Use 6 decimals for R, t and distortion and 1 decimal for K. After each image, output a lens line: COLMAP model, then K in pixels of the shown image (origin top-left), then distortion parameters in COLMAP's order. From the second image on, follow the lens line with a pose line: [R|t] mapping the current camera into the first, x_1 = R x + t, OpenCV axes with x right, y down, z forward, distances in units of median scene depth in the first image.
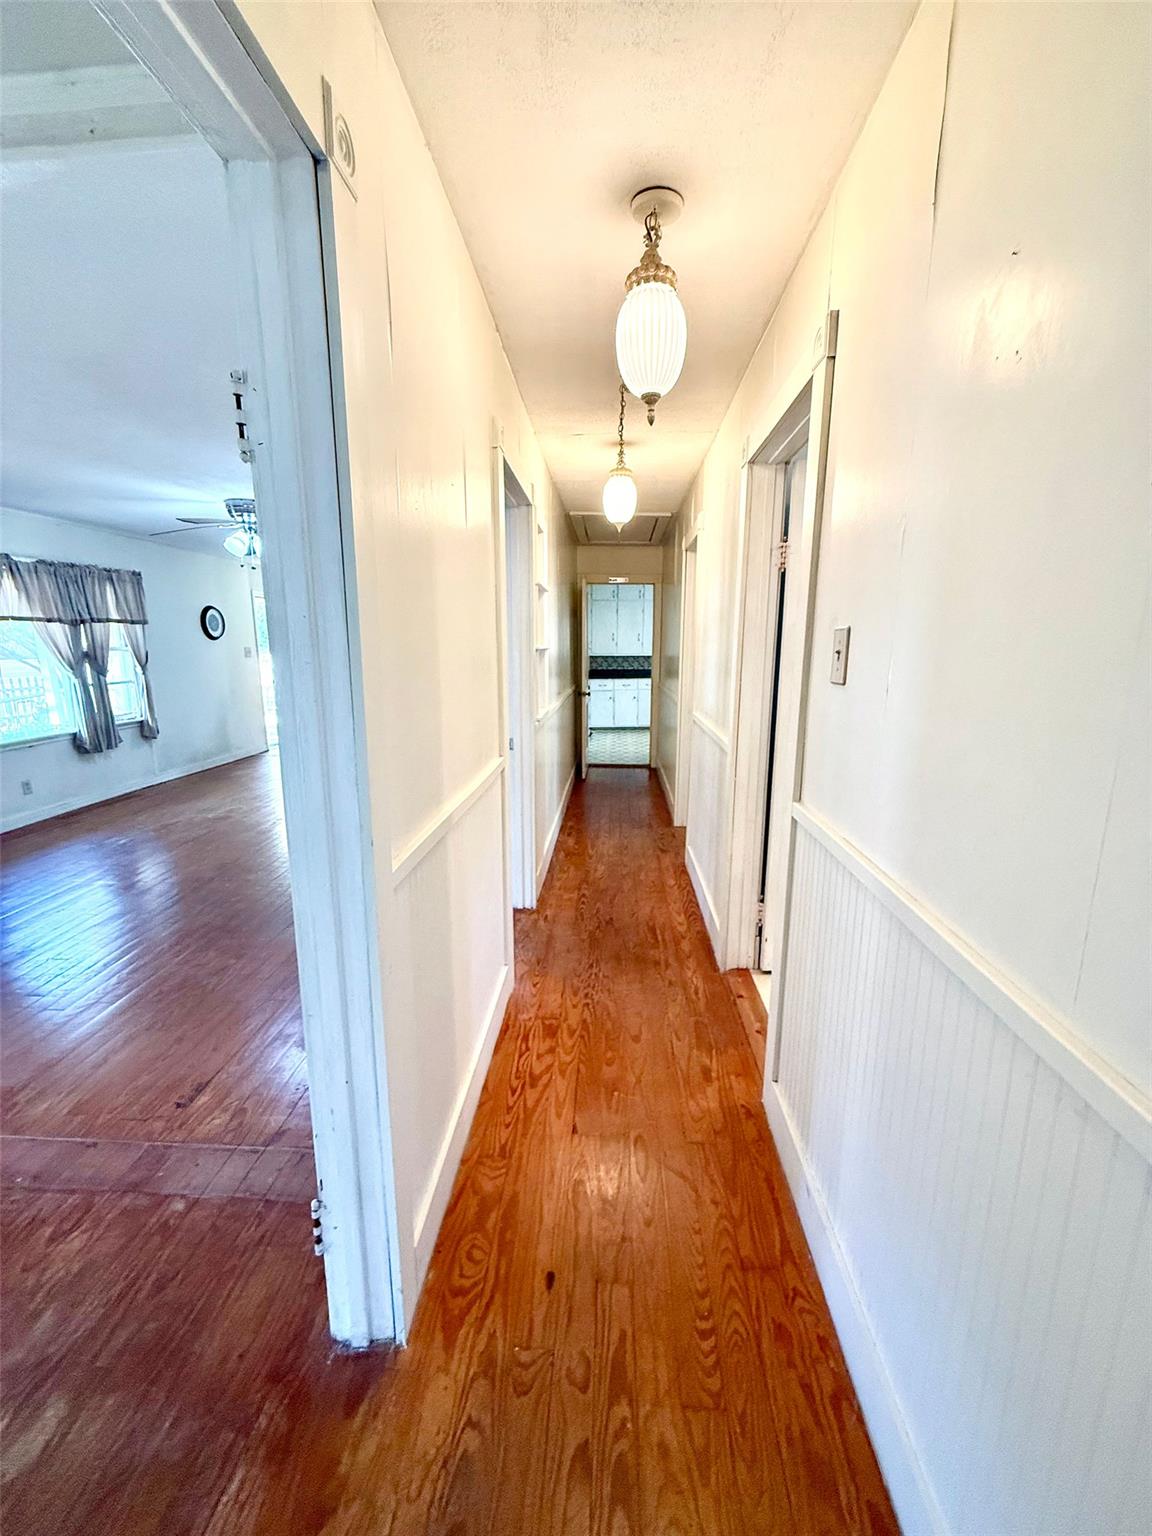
lens RADIAL K [[609.3, 0, 578.5], [0, 609.3, 764.6], [0, 0, 1]] dist [0.001215, -0.000091]
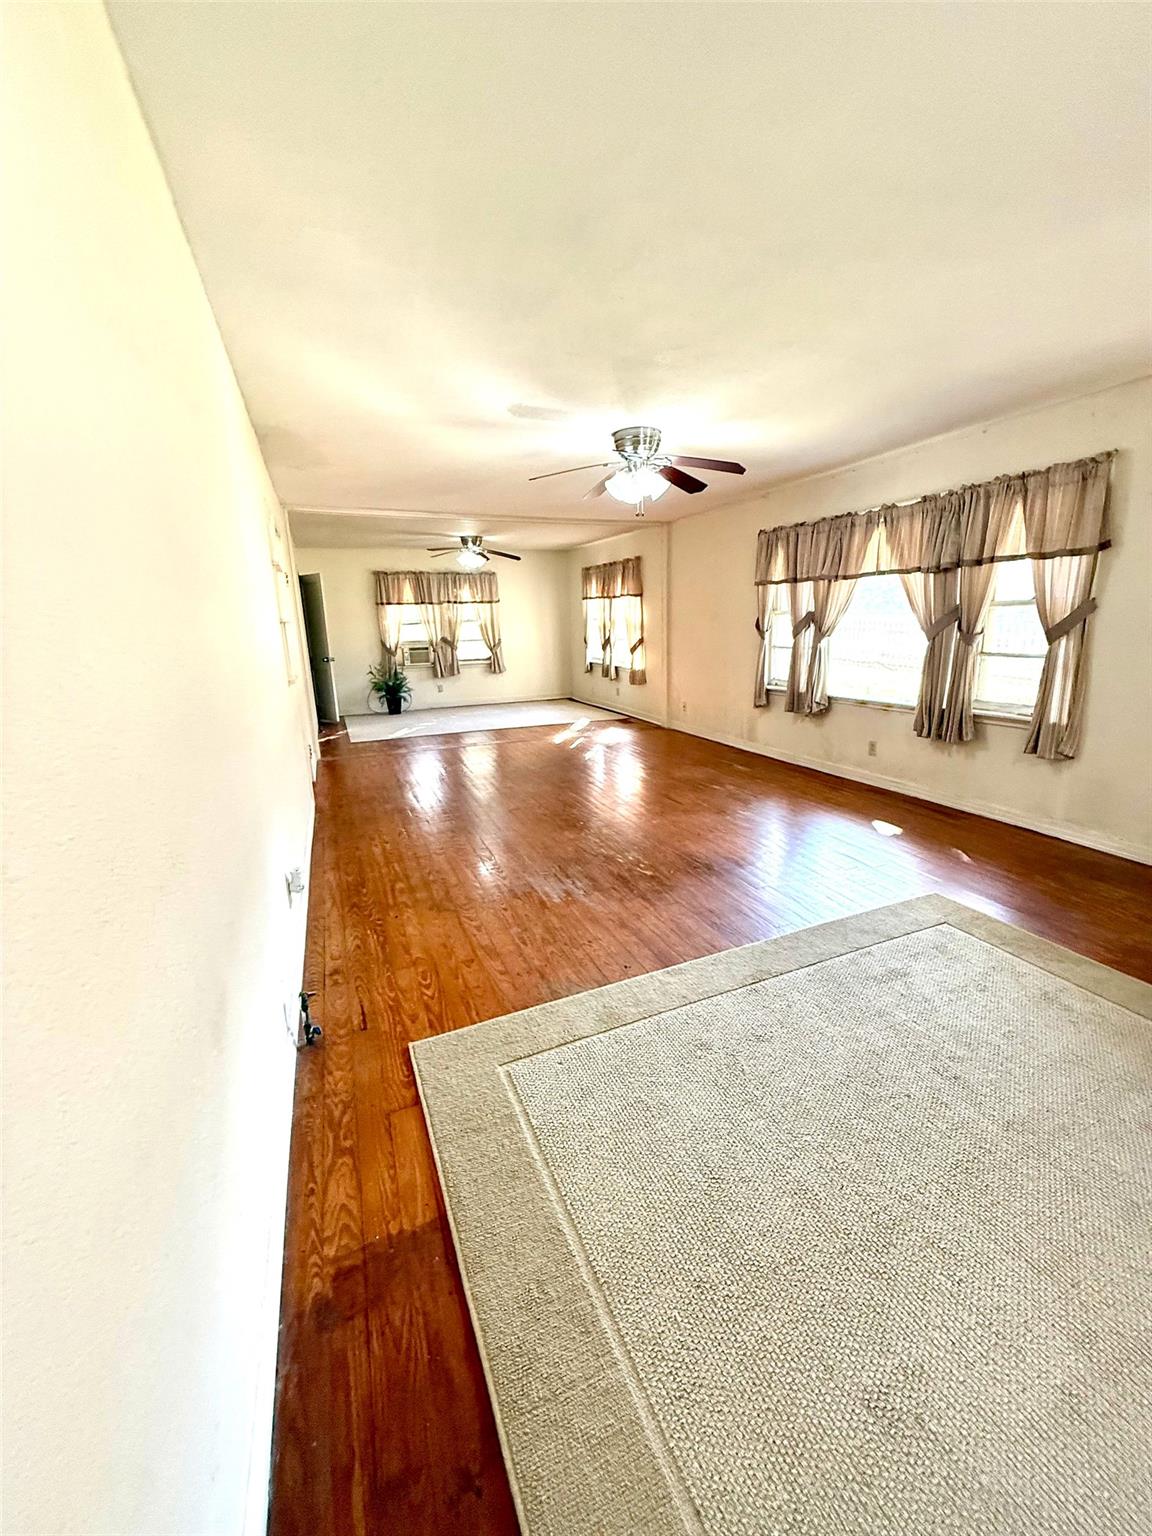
lens RADIAL K [[609.3, 0, 578.5], [0, 609.3, 764.6], [0, 0, 1]] dist [0.001215, -0.000091]
pose [[-0.904189, 0.125911, -0.408152, -0.059970], [-0.053586, 0.914576, 0.400848, -0.266768], [0.423757, 0.384313, -0.820203, 1.399929]]
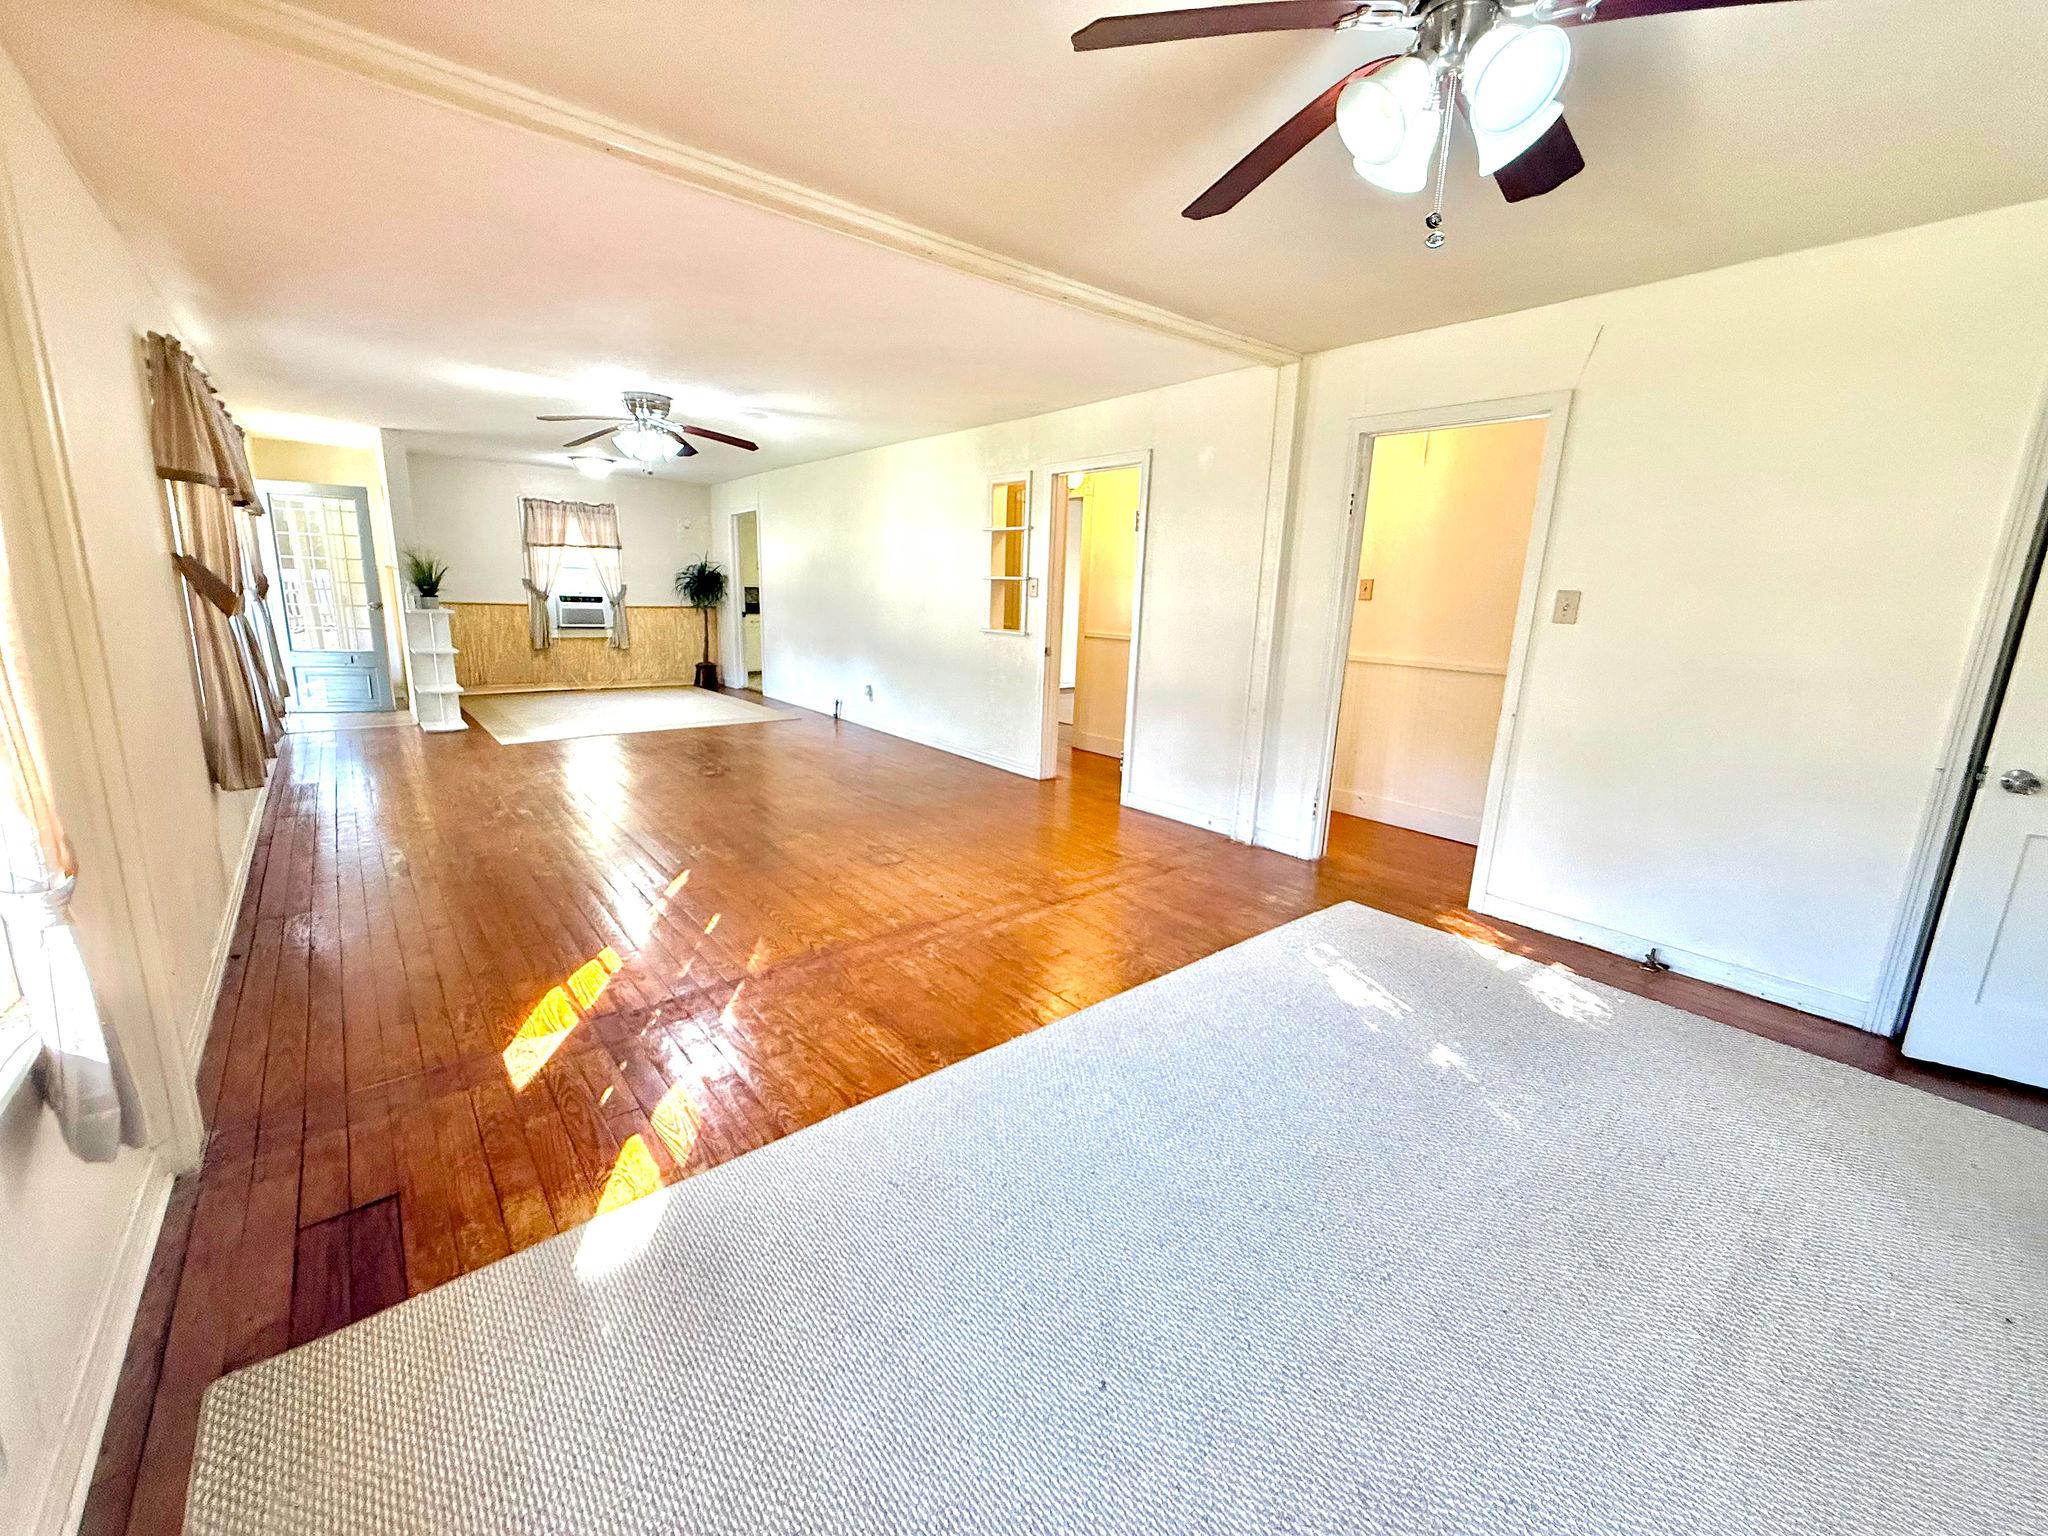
lens RADIAL K [[812.4, 0, 1017.4], [0, 812.4, 766.2], [0, 0, 1]] dist [0.001215, -0.000091]
pose [[0.738363, -0.119667, 0.663702, -0.744927], [0.097167, 0.992740, 0.070896, 0.043592], [-0.667367, 0.012143, 0.744630, -0.148989]]
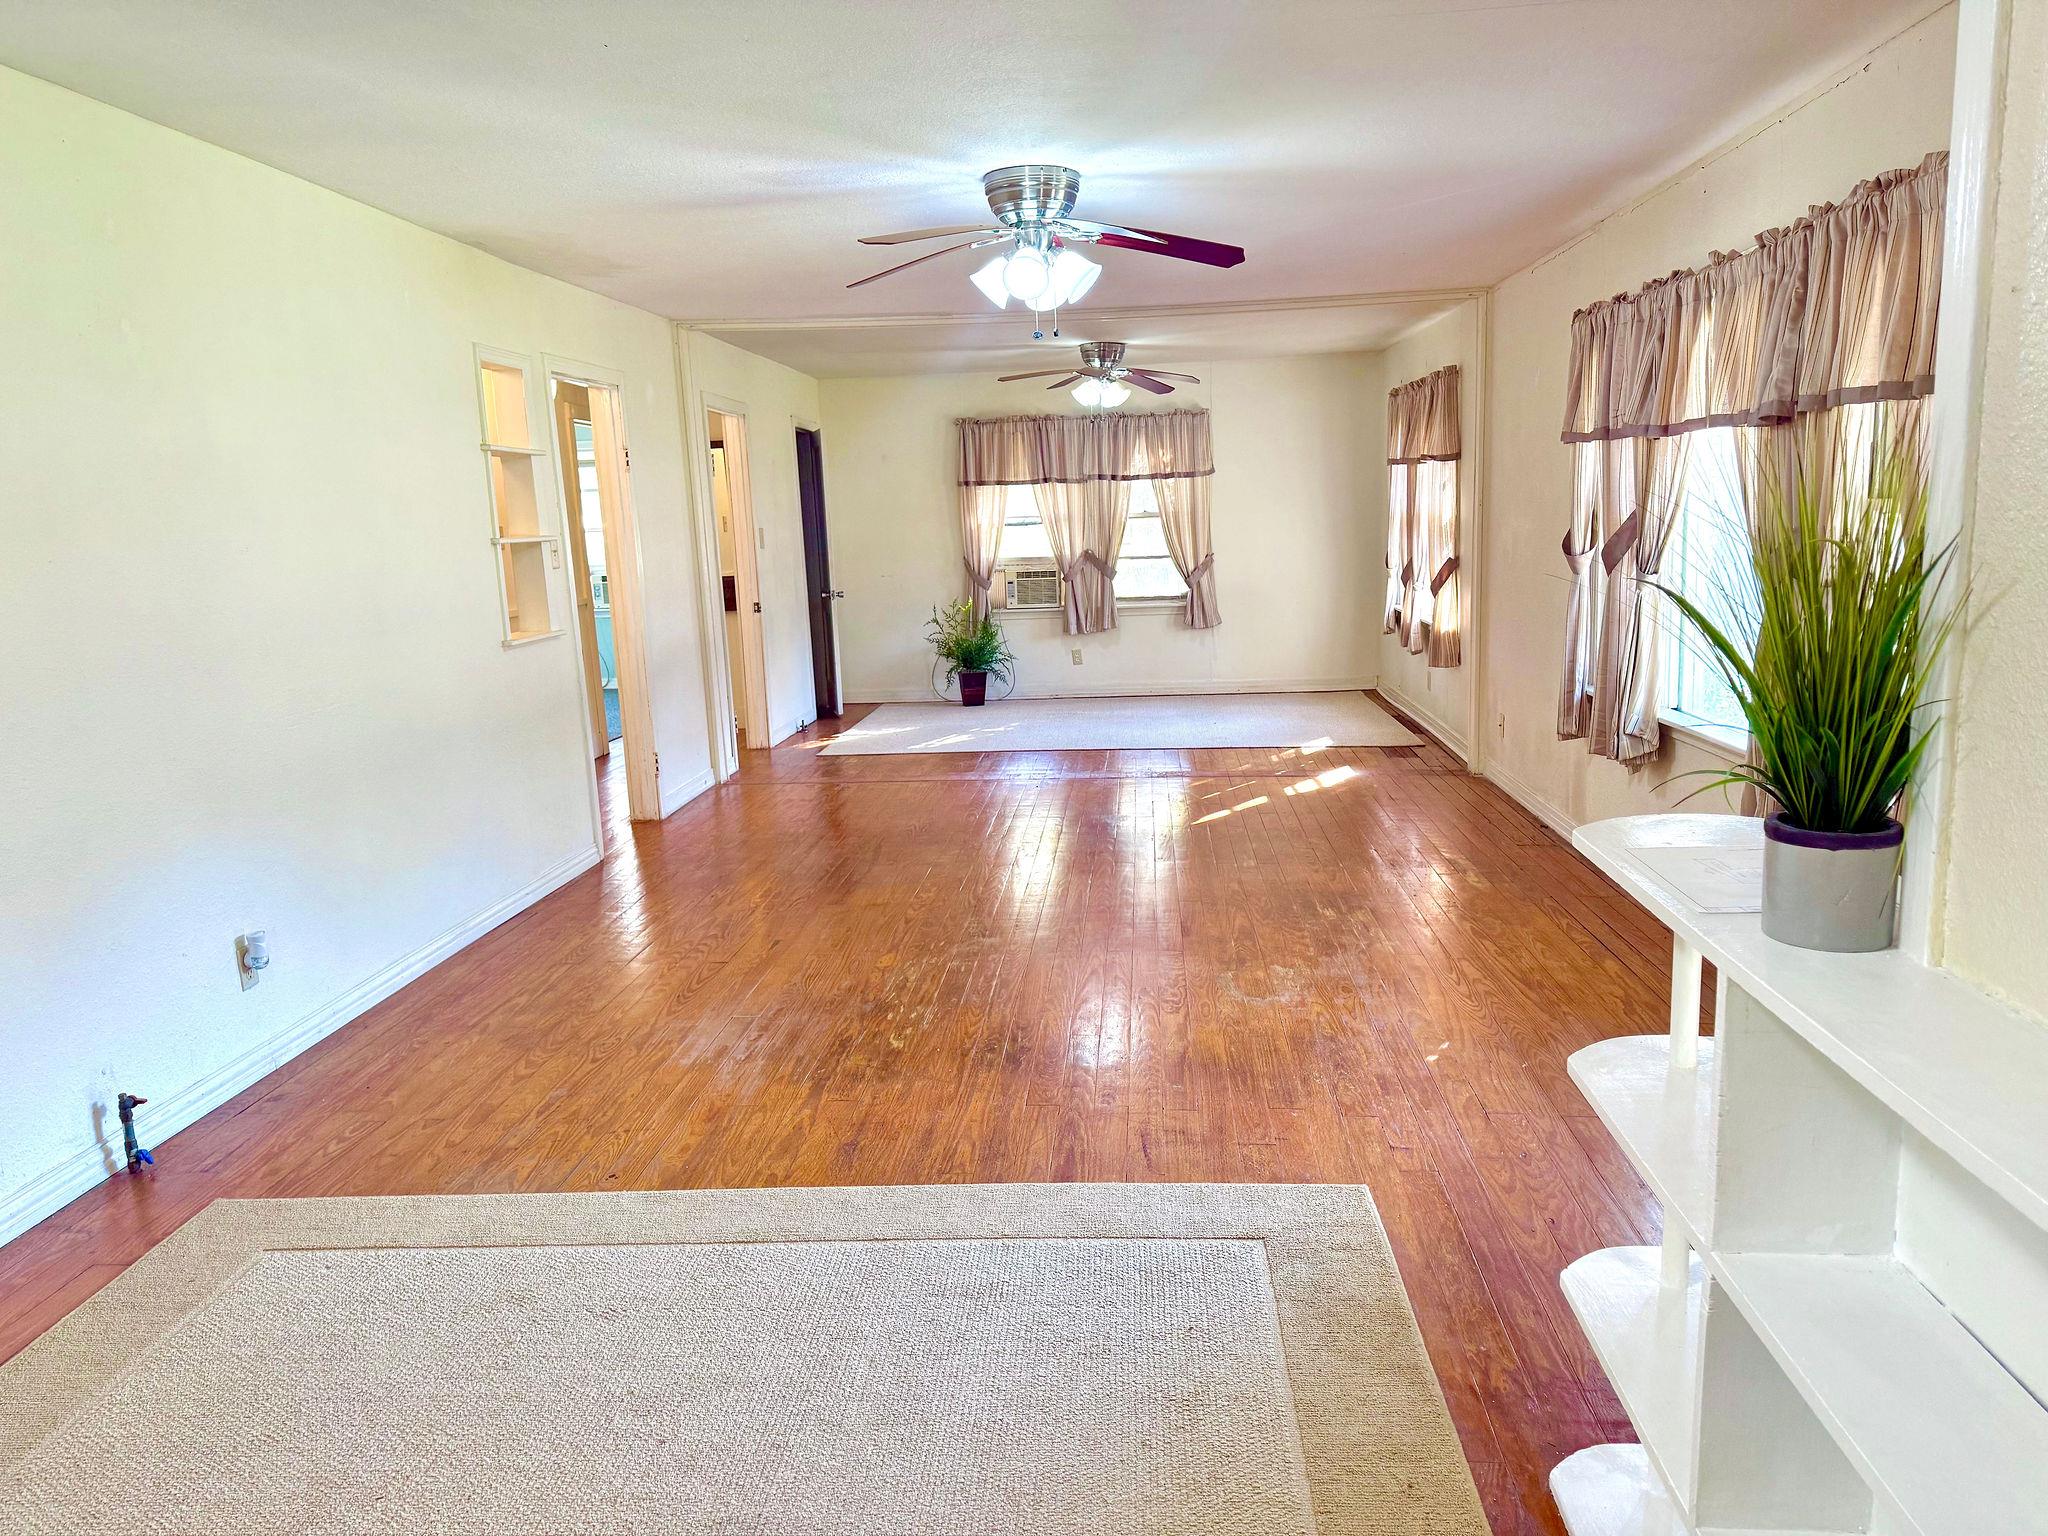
lens RADIAL K [[1424.9, 0, 1031.5], [0, 1424.9, 760.4], [0, 0, 1]] dist [0.188593, -0.361934]
pose [[-0.999027, 0.033770, 0.028348, -0.430110], [0.041734, 0.931690, 0.360850, -0.321385], [-0.014226, 0.361682, -0.932193, 1.591158]]
